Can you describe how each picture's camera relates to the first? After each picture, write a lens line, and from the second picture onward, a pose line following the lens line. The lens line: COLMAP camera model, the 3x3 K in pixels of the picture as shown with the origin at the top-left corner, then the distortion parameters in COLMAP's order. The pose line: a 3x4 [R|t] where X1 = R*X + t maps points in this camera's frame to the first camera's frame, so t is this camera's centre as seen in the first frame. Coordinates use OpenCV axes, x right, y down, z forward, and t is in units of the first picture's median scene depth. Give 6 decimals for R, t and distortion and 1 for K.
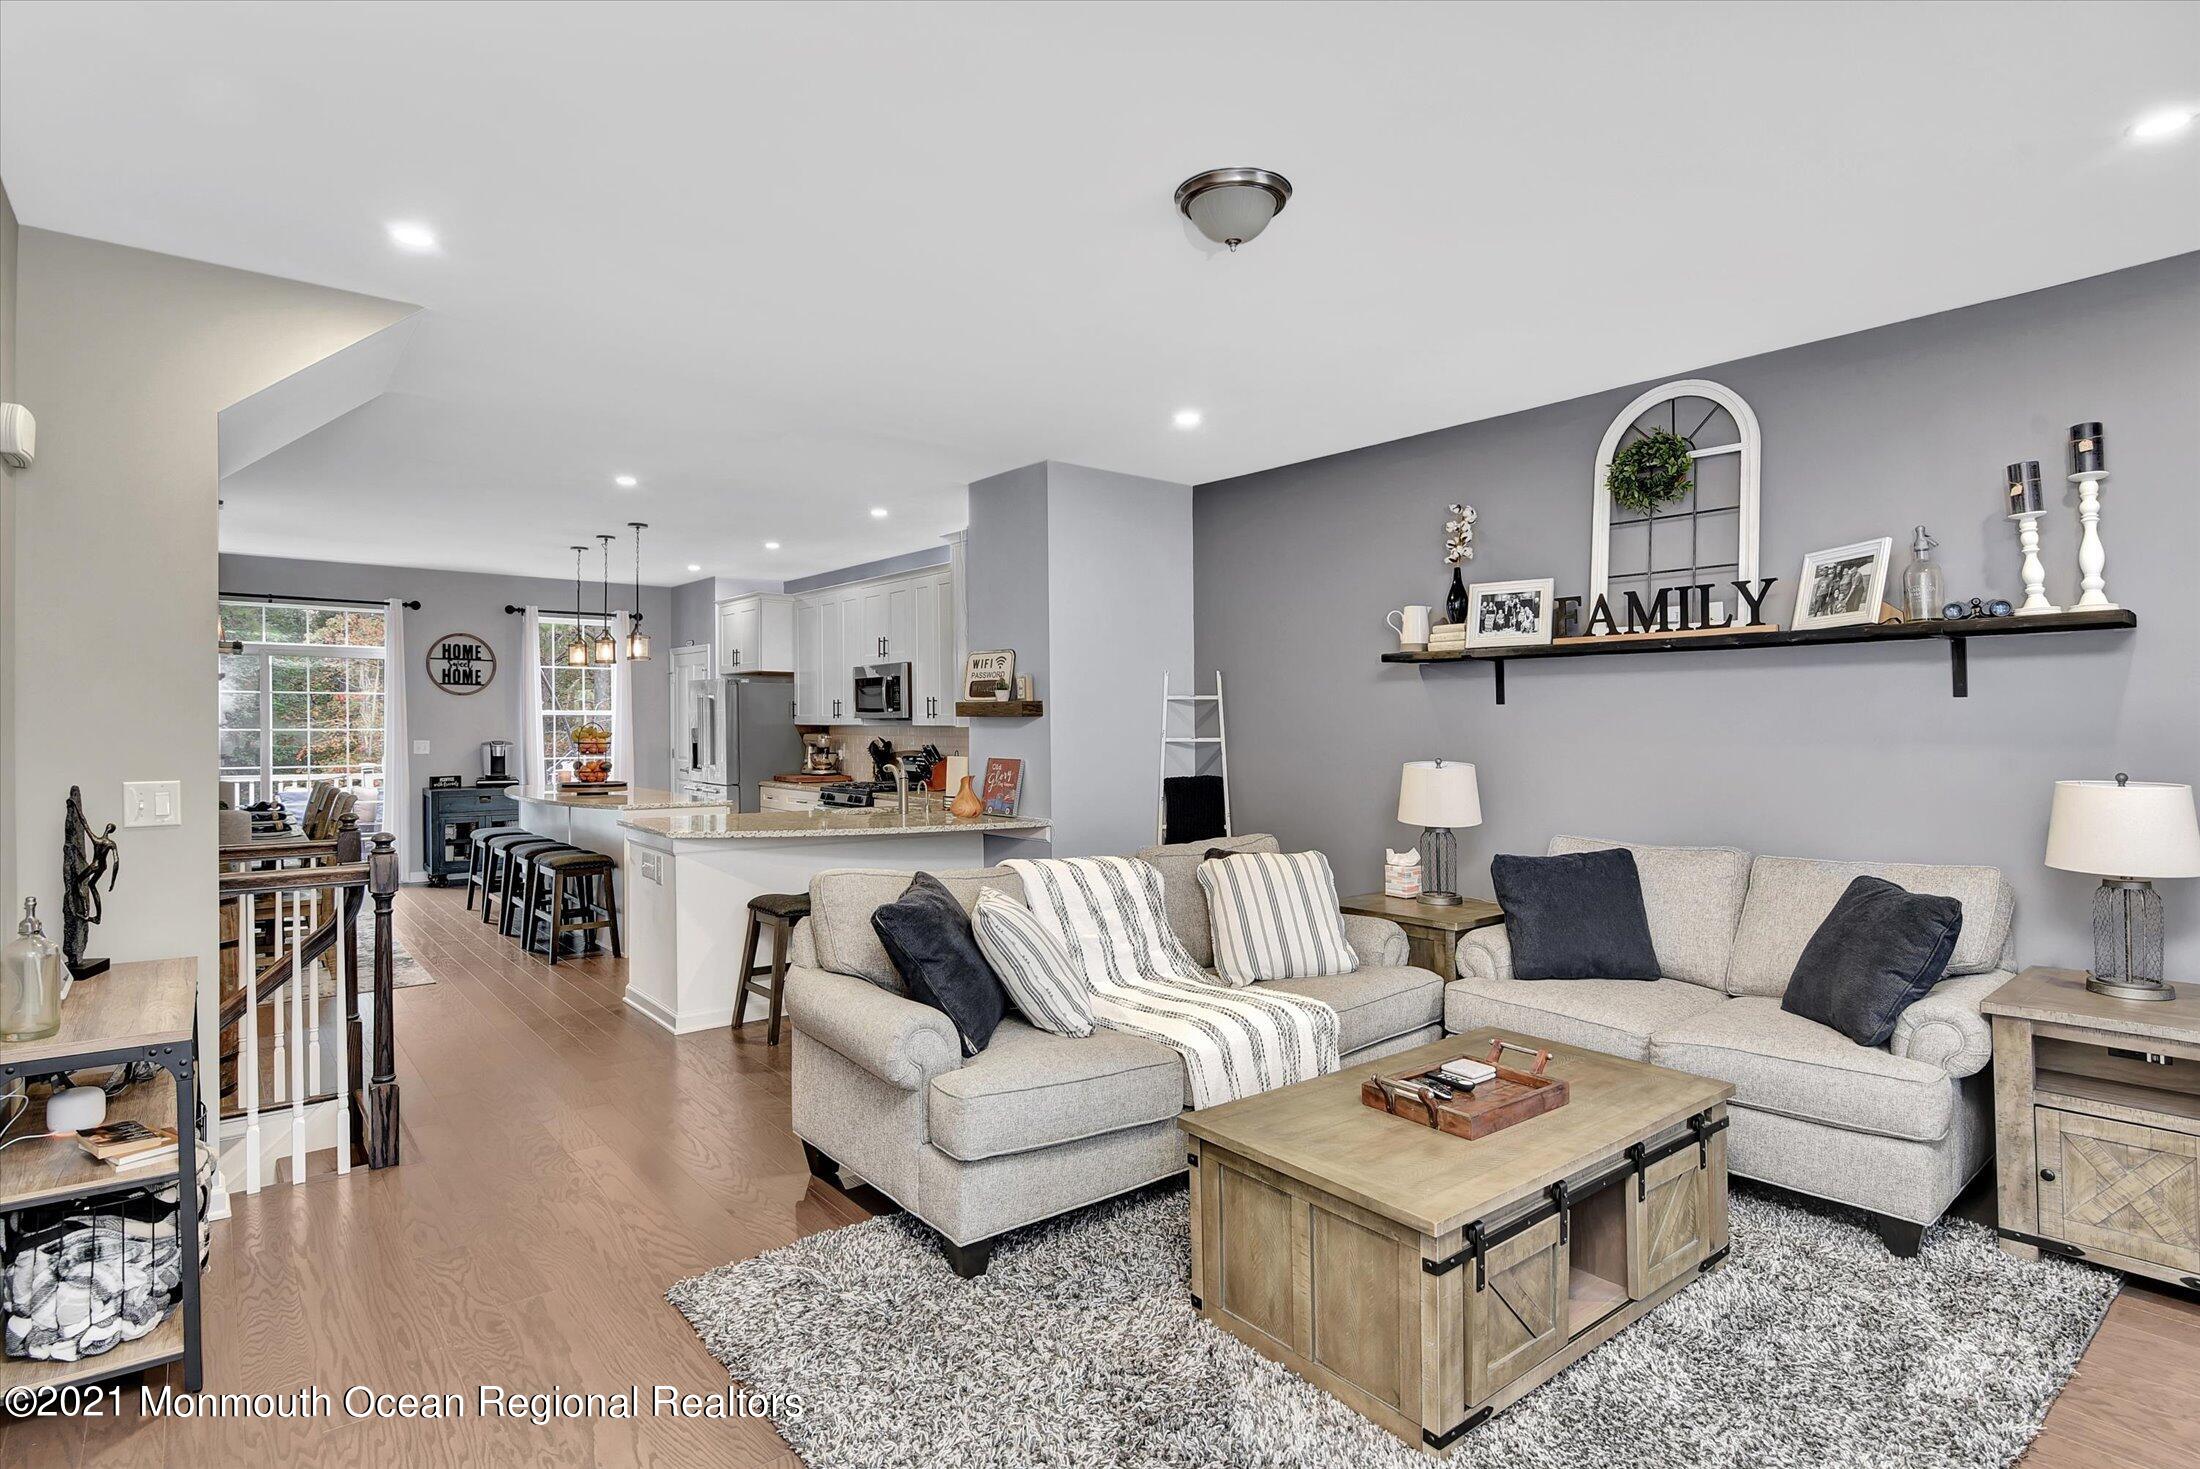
lens RADIAL K [[1111.9, 0, 1090.6], [0, 1111.9, 742.0], [0, 0, 1]] dist [-0.003215, -0.000991]
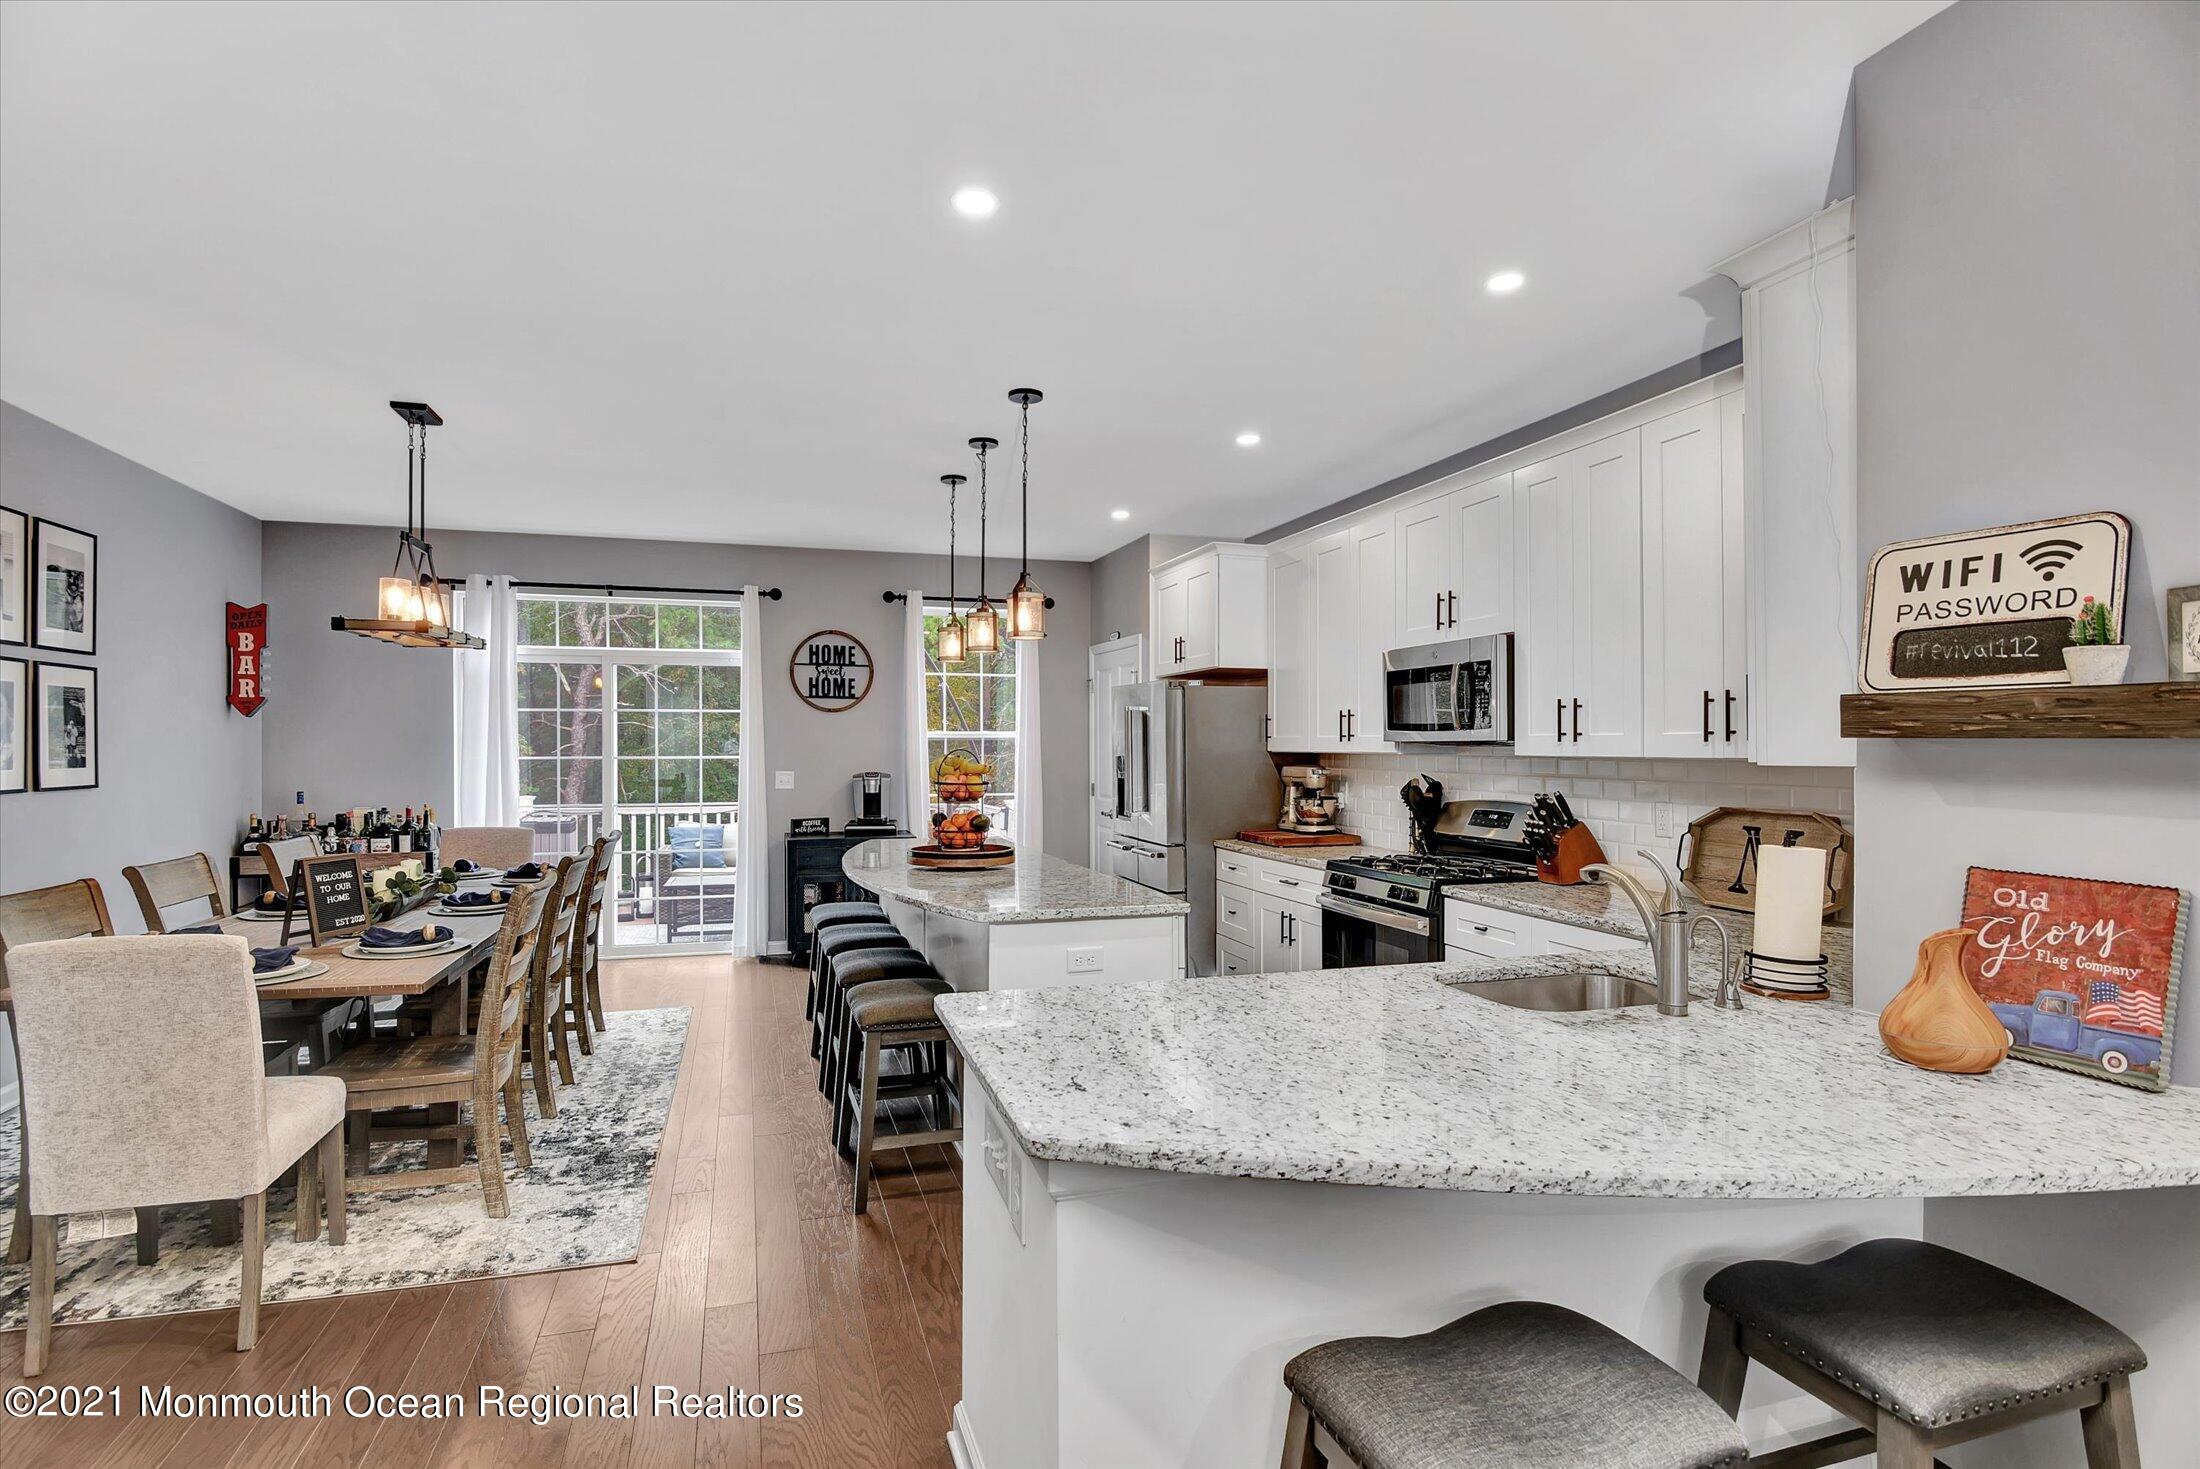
lens RADIAL K [[1111.9, 0, 1090.6], [0, 1111.9, 742.0], [0, 0, 1]] dist [-0.003215, -0.000991]
pose [[0.931336, -0.001814, -0.364155, -0.130845], [-0.005548, 0.999801, -0.019169, -0.008429], [0.364118, 0.019873, 0.931141, 0.374903]]
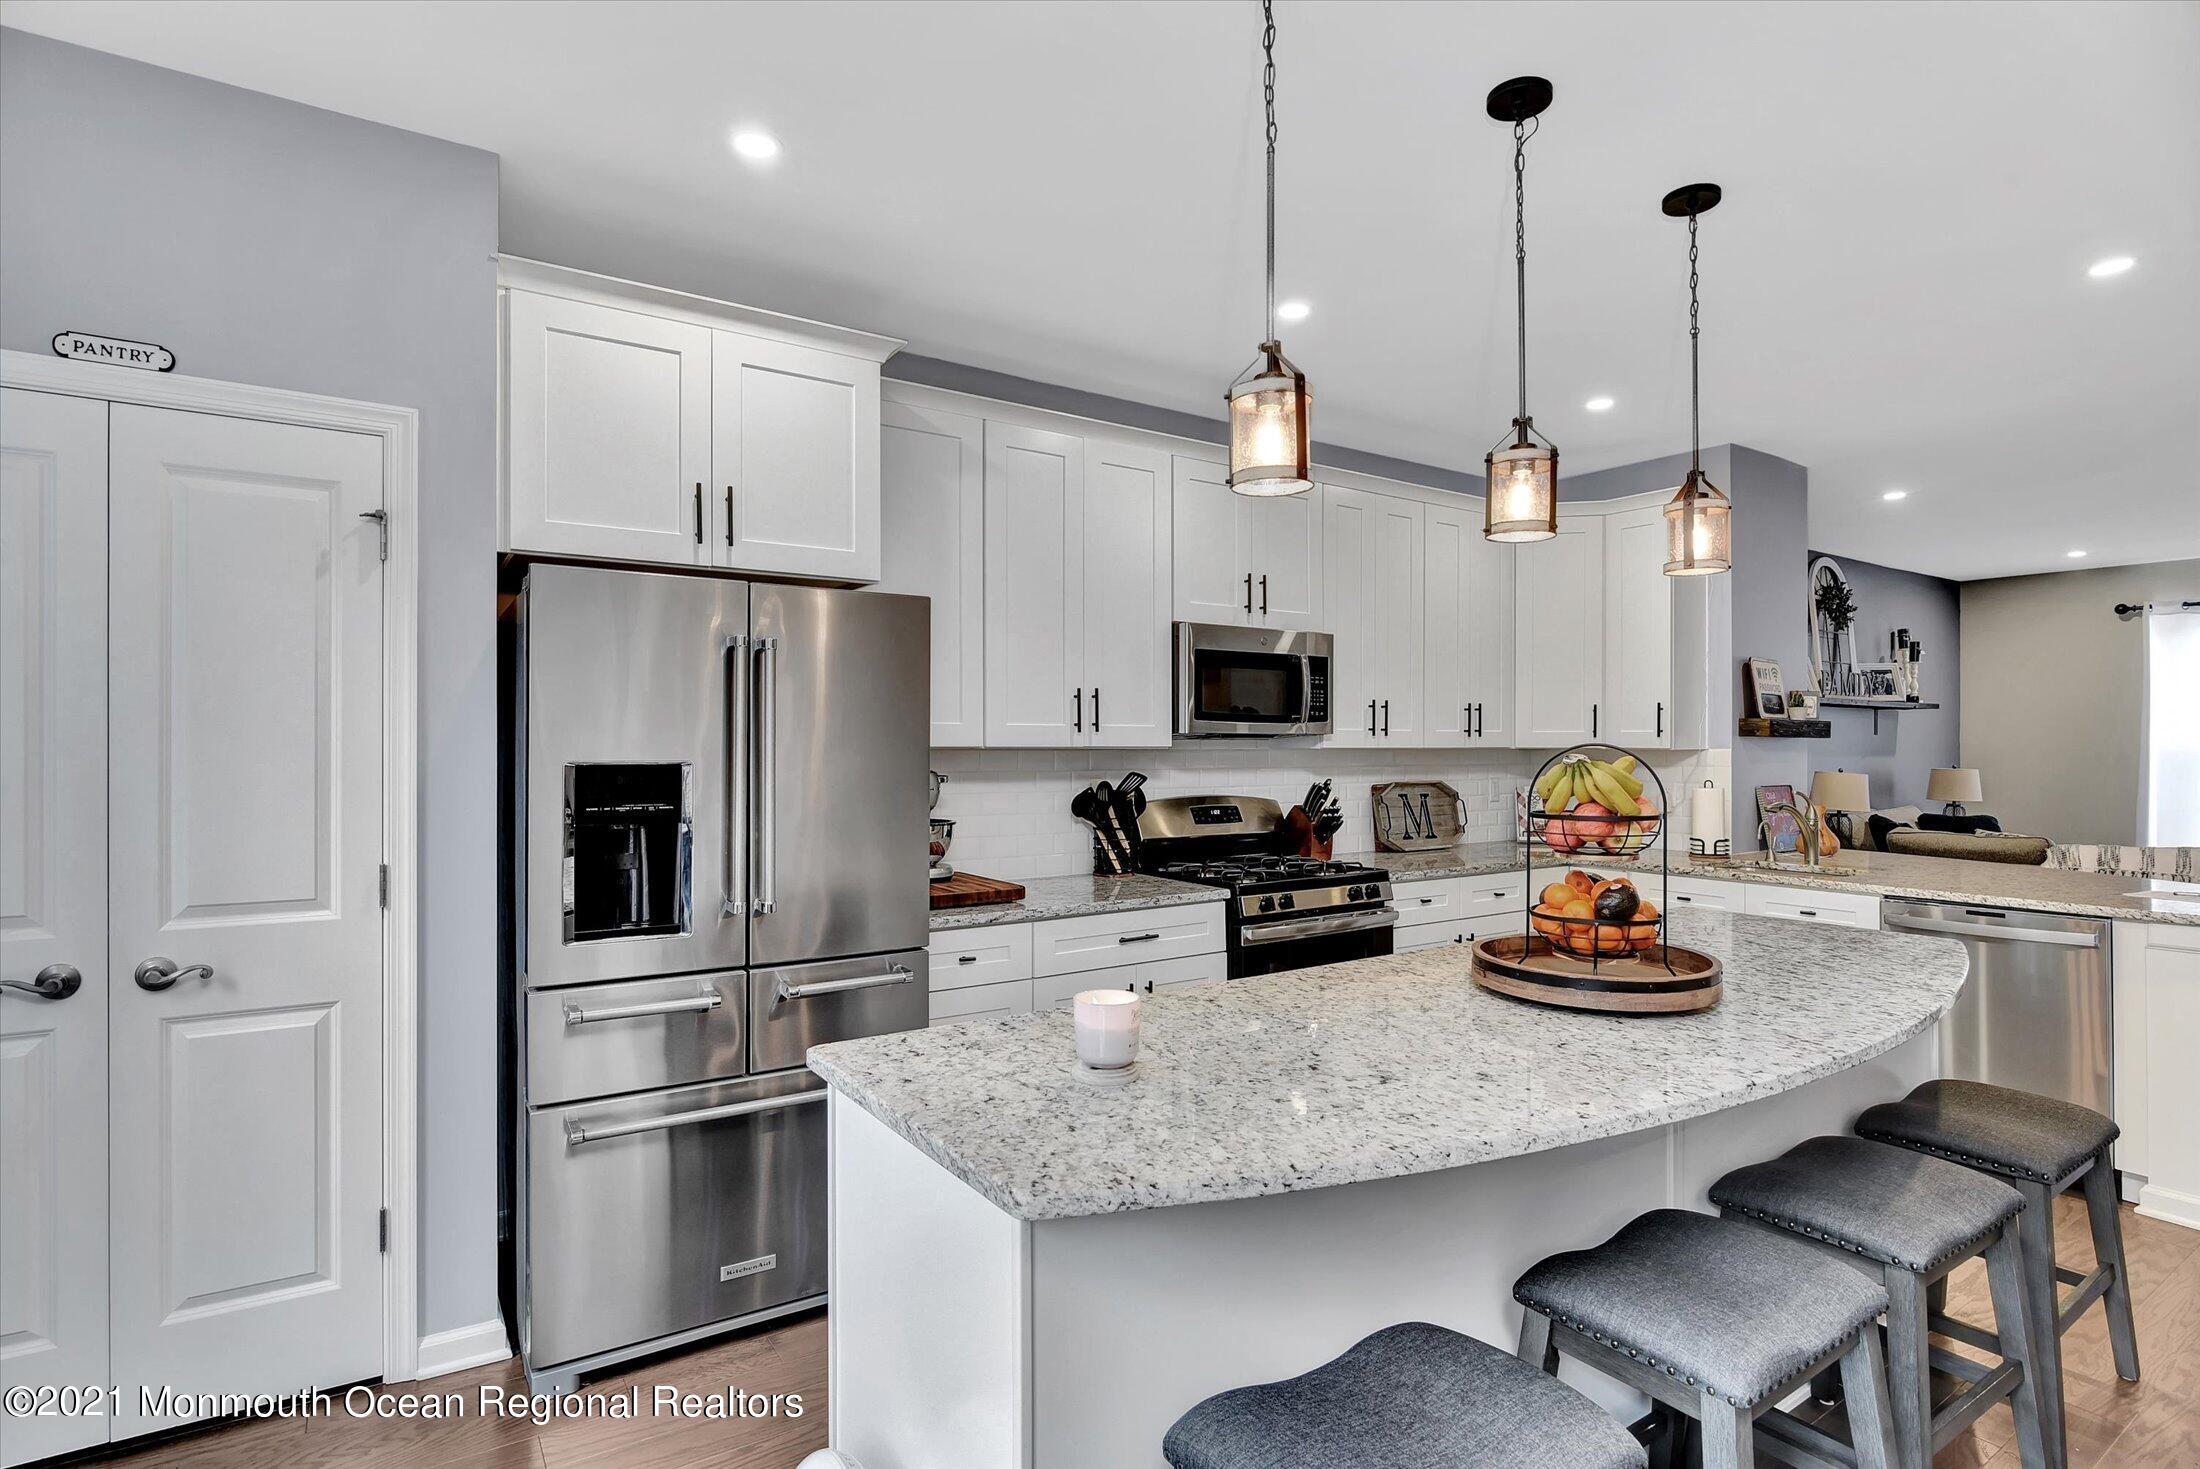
lens RADIAL K [[1111.9, 0, 1090.6], [0, 1111.9, 742.0], [0, 0, 1]] dist [-0.003215, -0.000991]
pose [[0.086141, -0.007168, 0.996257, -0.605557], [0.008560, 0.999943, 0.006454, -0.018730], [-0.996246, 0.007972, 0.086198, 0.894977]]
